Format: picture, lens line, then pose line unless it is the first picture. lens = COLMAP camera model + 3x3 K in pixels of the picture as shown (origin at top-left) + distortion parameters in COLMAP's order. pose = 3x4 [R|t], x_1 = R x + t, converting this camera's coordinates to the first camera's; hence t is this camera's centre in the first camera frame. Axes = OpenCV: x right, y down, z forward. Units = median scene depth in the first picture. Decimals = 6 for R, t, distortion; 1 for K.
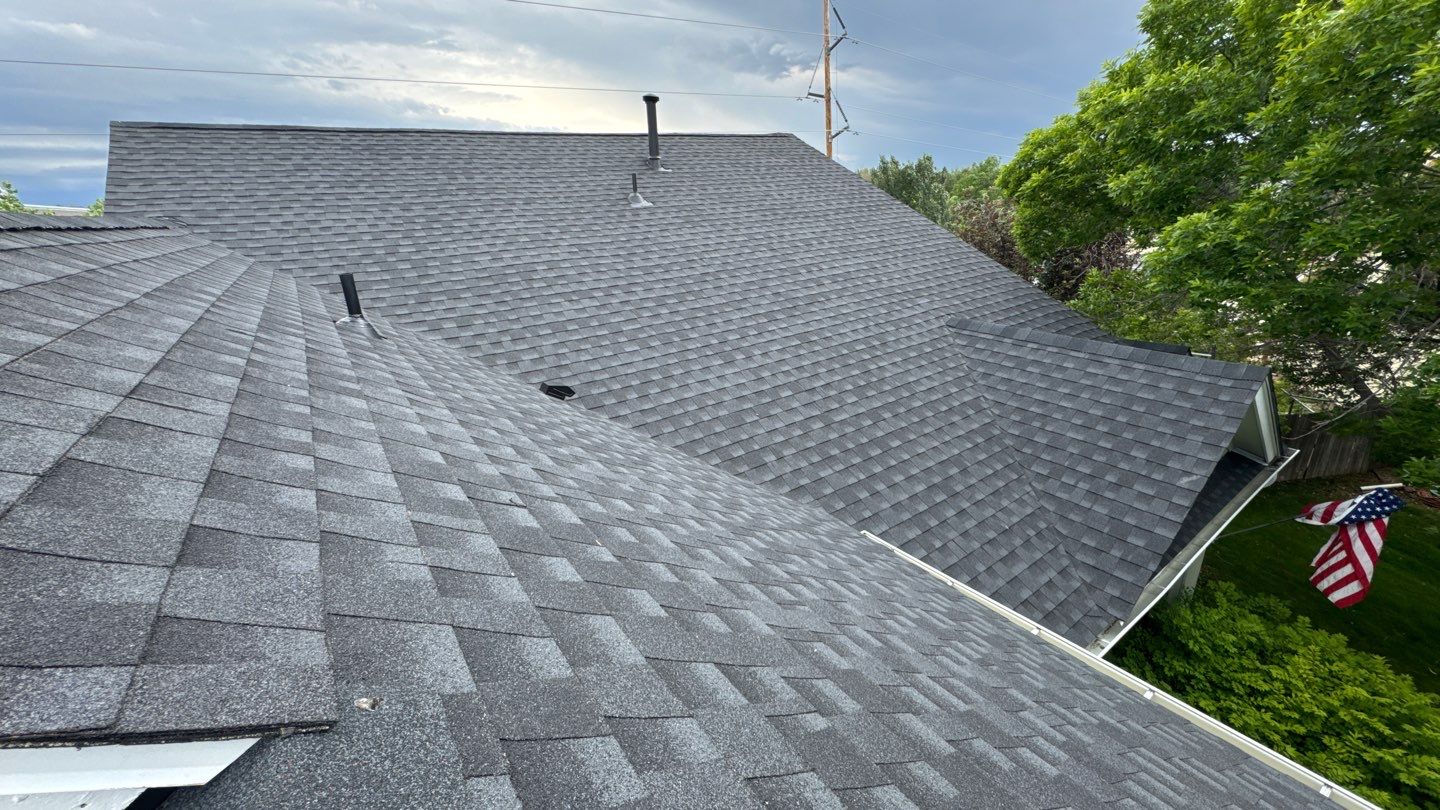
lens RADIAL K [[580.8, 0, 720.0], [0, 580.8, 405.0], [0, 0, 1]] dist [0.001699, 0.000374]
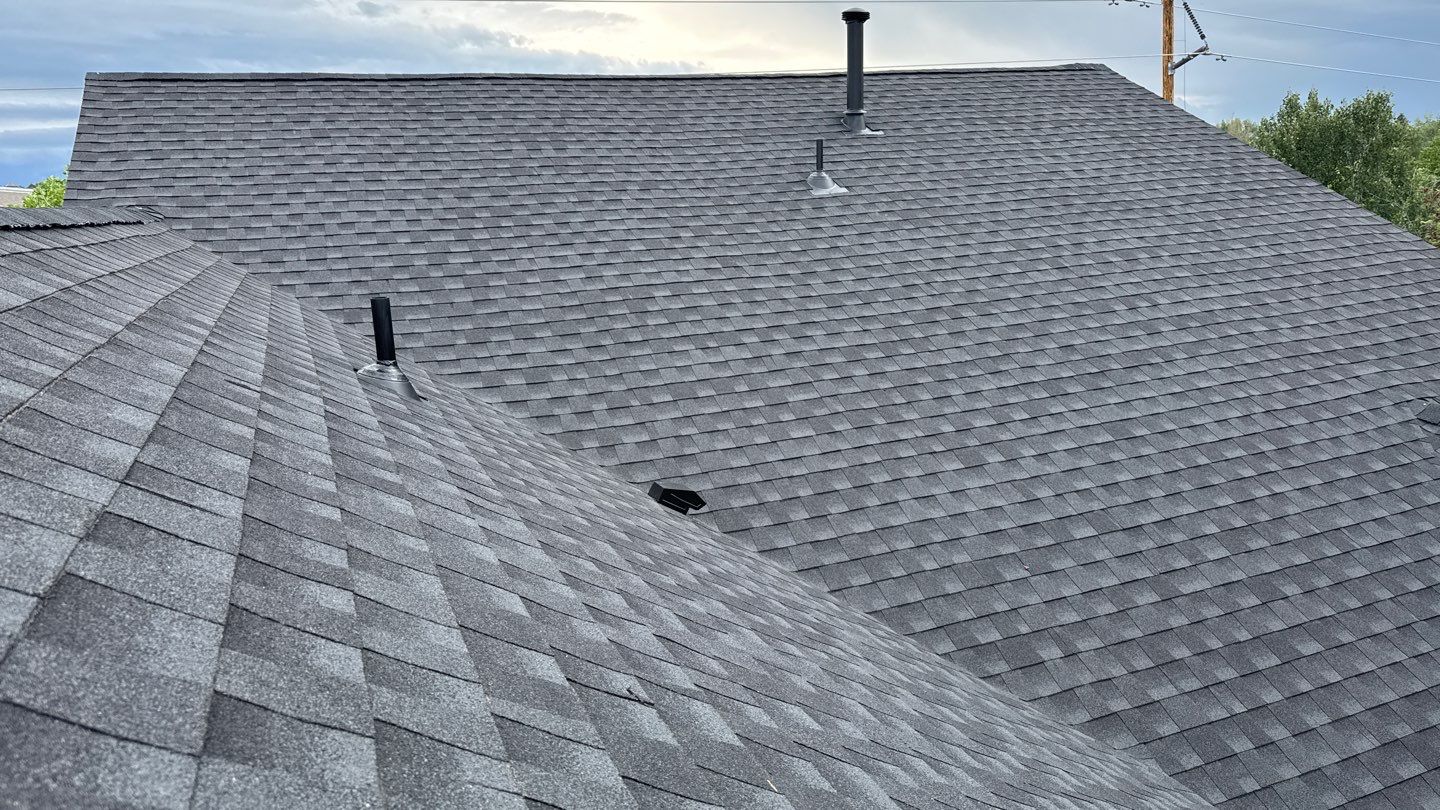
lens RADIAL K [[1017.6, 0, 713.7], [0, 1017.6, 409.0], [0, 0, 1]] dist [0.087724, -0.111457]
pose [[0.974871, 0.048184, -0.217498, -0.018699], [-0.073252, 0.991372, -0.108702, -0.004160], [0.210384, 0.121902, 0.969989, -0.009589]]
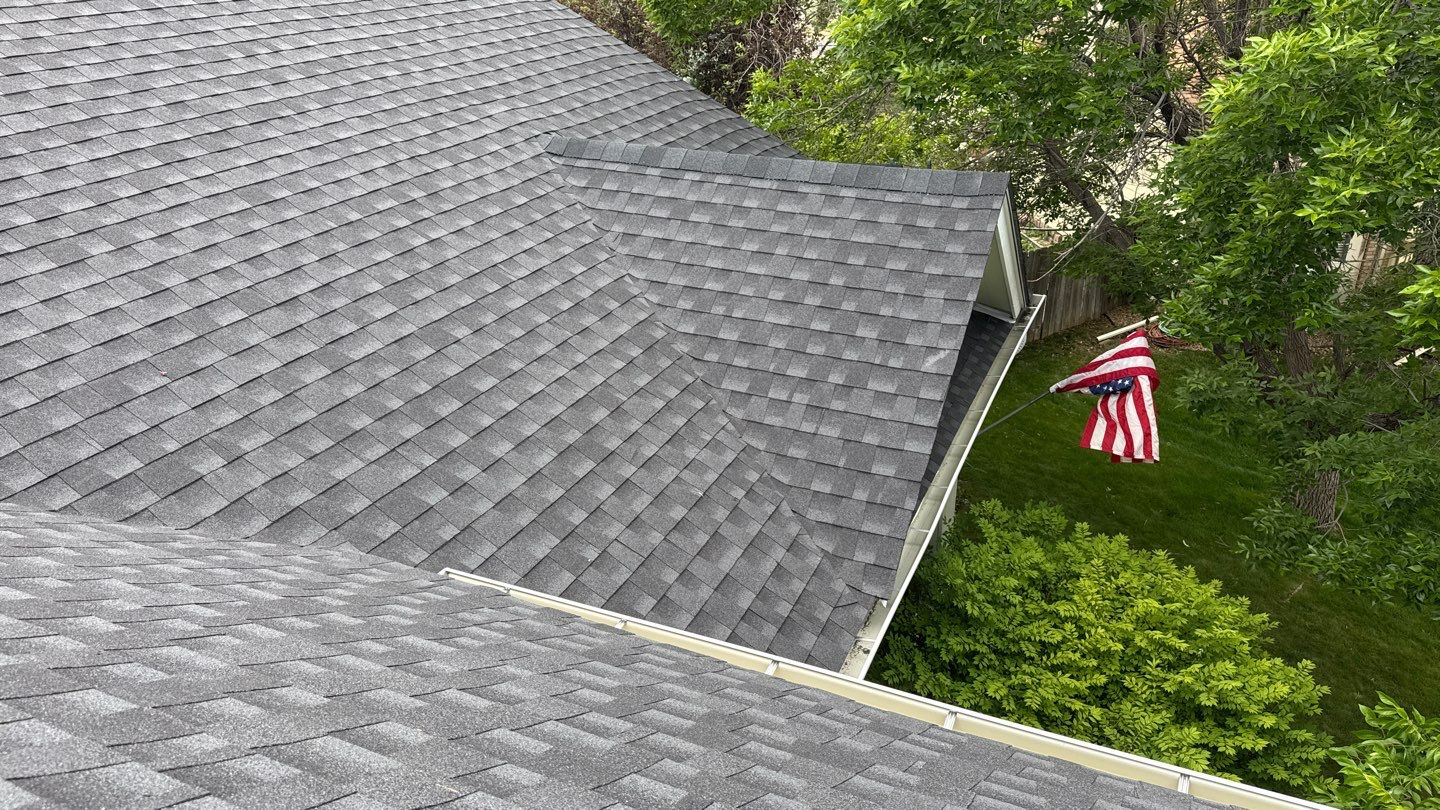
lens RADIAL K [[1017.6, 0, 713.7], [0, 1017.6, 409.0], [0, 0, 1]] dist [0.087724, -0.111457]
pose [[0.869317, -0.185412, 0.458159, 0.061627], [0.150811, 0.982270, 0.111363, 0.018835], [-0.470684, -0.027714, 0.881867, 0.112998]]
